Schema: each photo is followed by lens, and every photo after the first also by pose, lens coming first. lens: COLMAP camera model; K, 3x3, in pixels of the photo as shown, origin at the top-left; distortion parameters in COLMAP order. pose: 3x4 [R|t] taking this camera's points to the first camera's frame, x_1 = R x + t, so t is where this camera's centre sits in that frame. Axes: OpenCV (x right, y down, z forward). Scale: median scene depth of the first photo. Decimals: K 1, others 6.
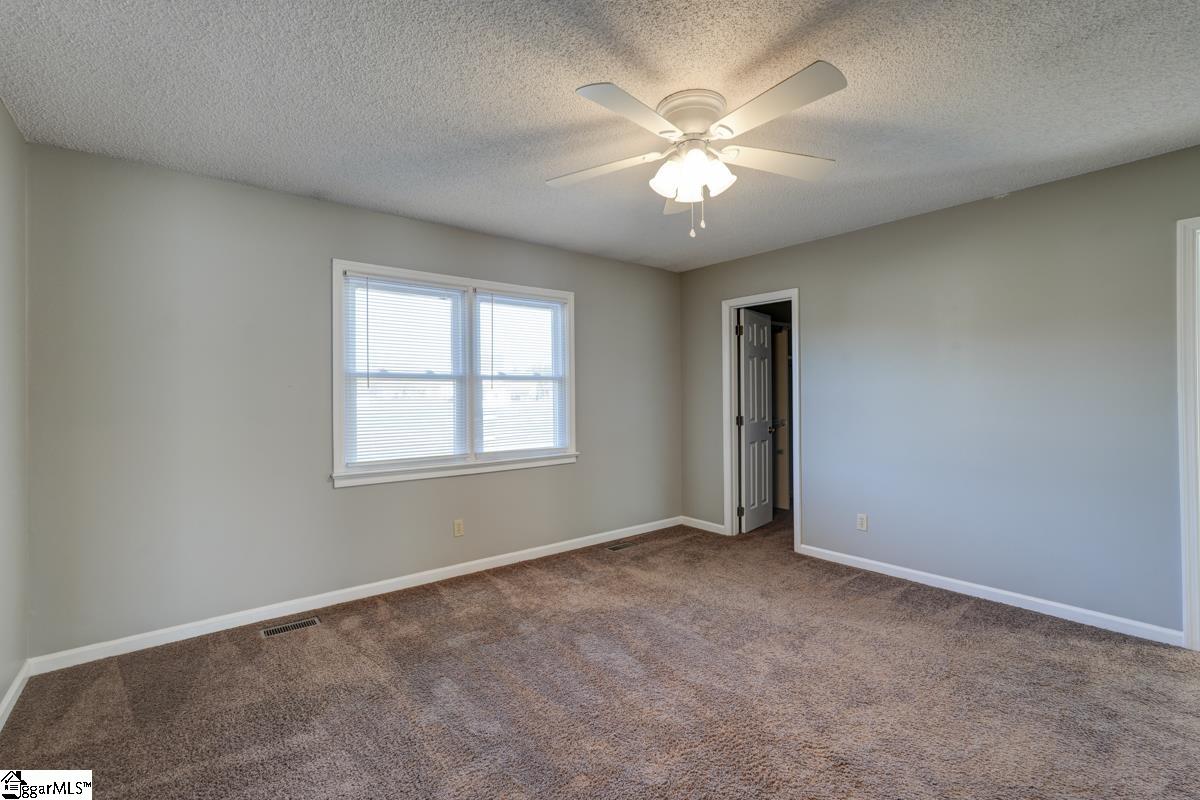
lens RADIAL K [[527.3, 0, 600.0], [0, 527.3, 400.0], [0, 0, 1]] dist [-0.017028, 0.010725]
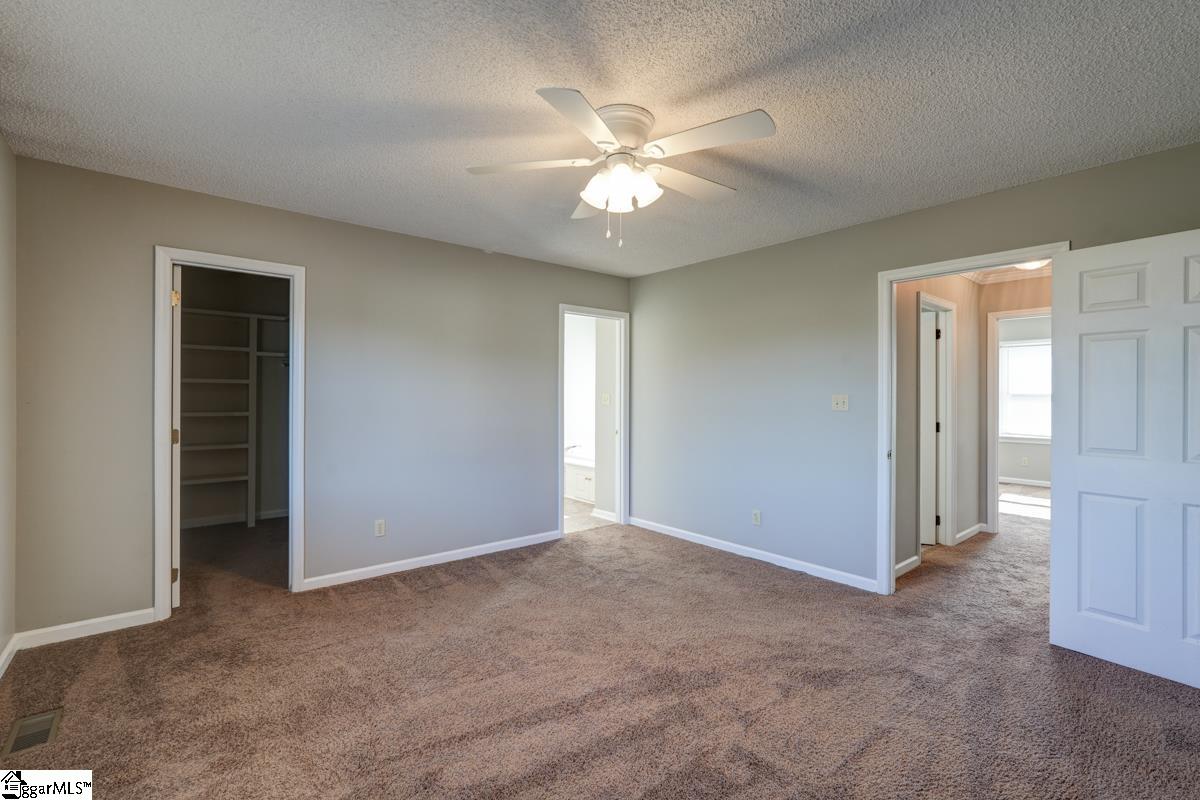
lens RADIAL K [[527.5, 0, 599.9], [0, 527.5, 397.8], [0, 0, 1]] dist [-0.017780, 0.011048]
pose [[-0.013510, 0.003184, 0.999904, -0.548793], [0.003507, 0.999989, -0.003137, -0.007341], [-0.999903, 0.003464, -0.013521, 0.673045]]
